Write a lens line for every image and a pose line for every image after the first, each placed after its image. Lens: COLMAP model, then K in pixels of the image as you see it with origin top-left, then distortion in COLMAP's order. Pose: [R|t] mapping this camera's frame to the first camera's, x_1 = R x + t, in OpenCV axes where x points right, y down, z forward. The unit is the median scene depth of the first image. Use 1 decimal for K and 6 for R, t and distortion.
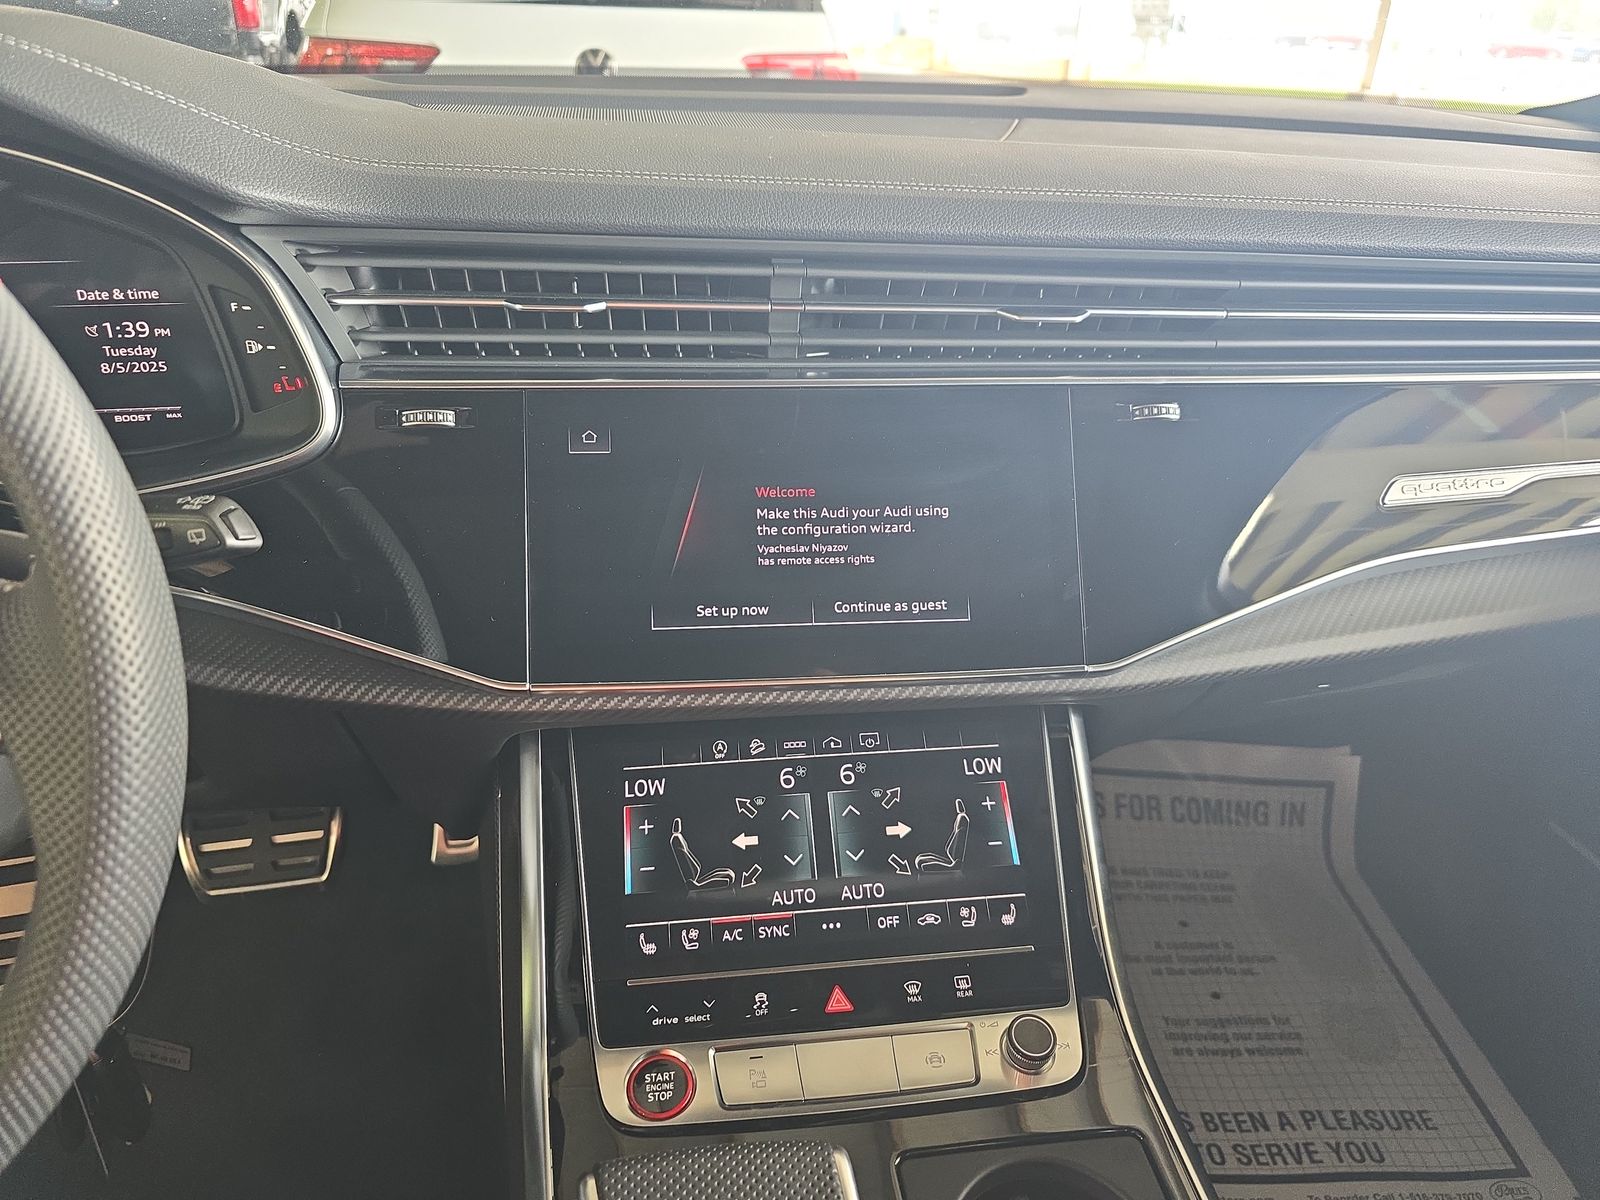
lens RADIAL K [[1064.8, 0, 800.0], [0, 1064.8, 600.0], [0, 0, 1]] dist [0.001714, -0.027616]
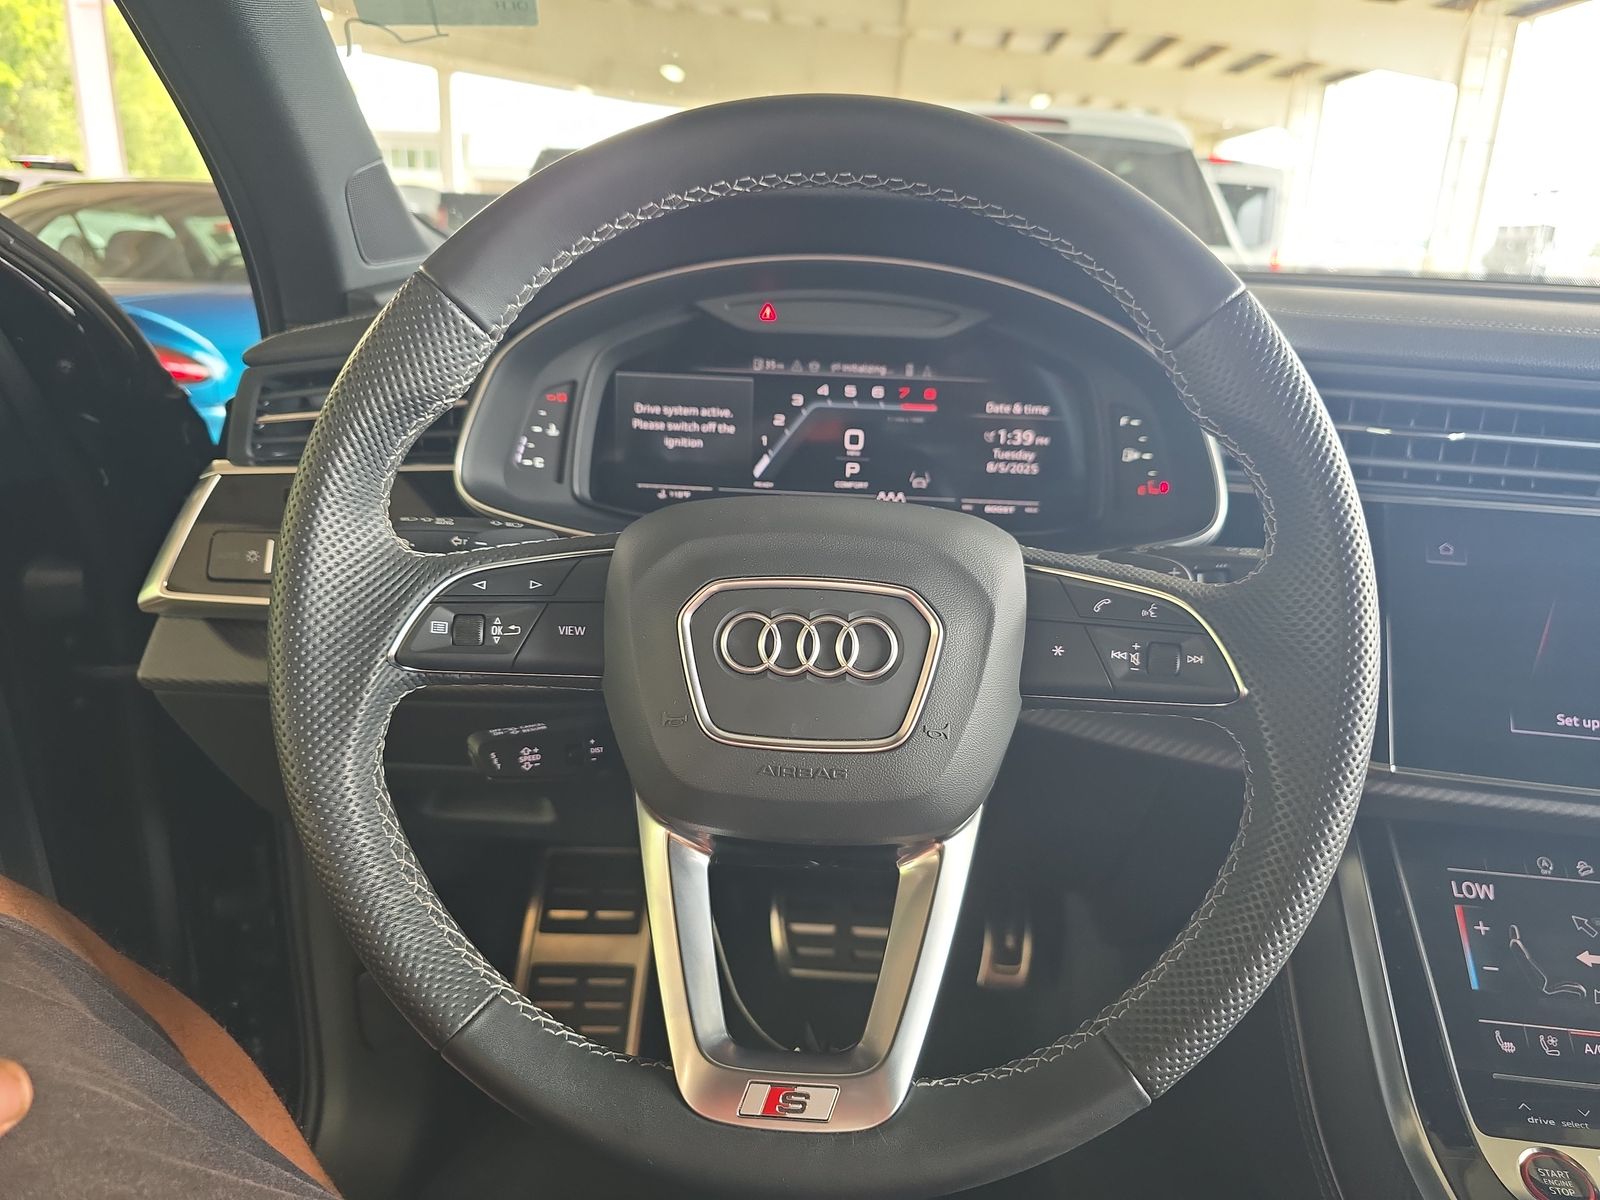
lens RADIAL K [[1064.8, 0, 800.0], [0, 1064.8, 600.0], [0, 0, 1]] dist [0.001714, -0.027616]
pose [[0.952848, 0.086461, -0.290870, -0.498480], [-0.141132, 0.974836, -0.172559, 0.174939], [0.268631, 0.205474, 0.941073, -0.185216]]
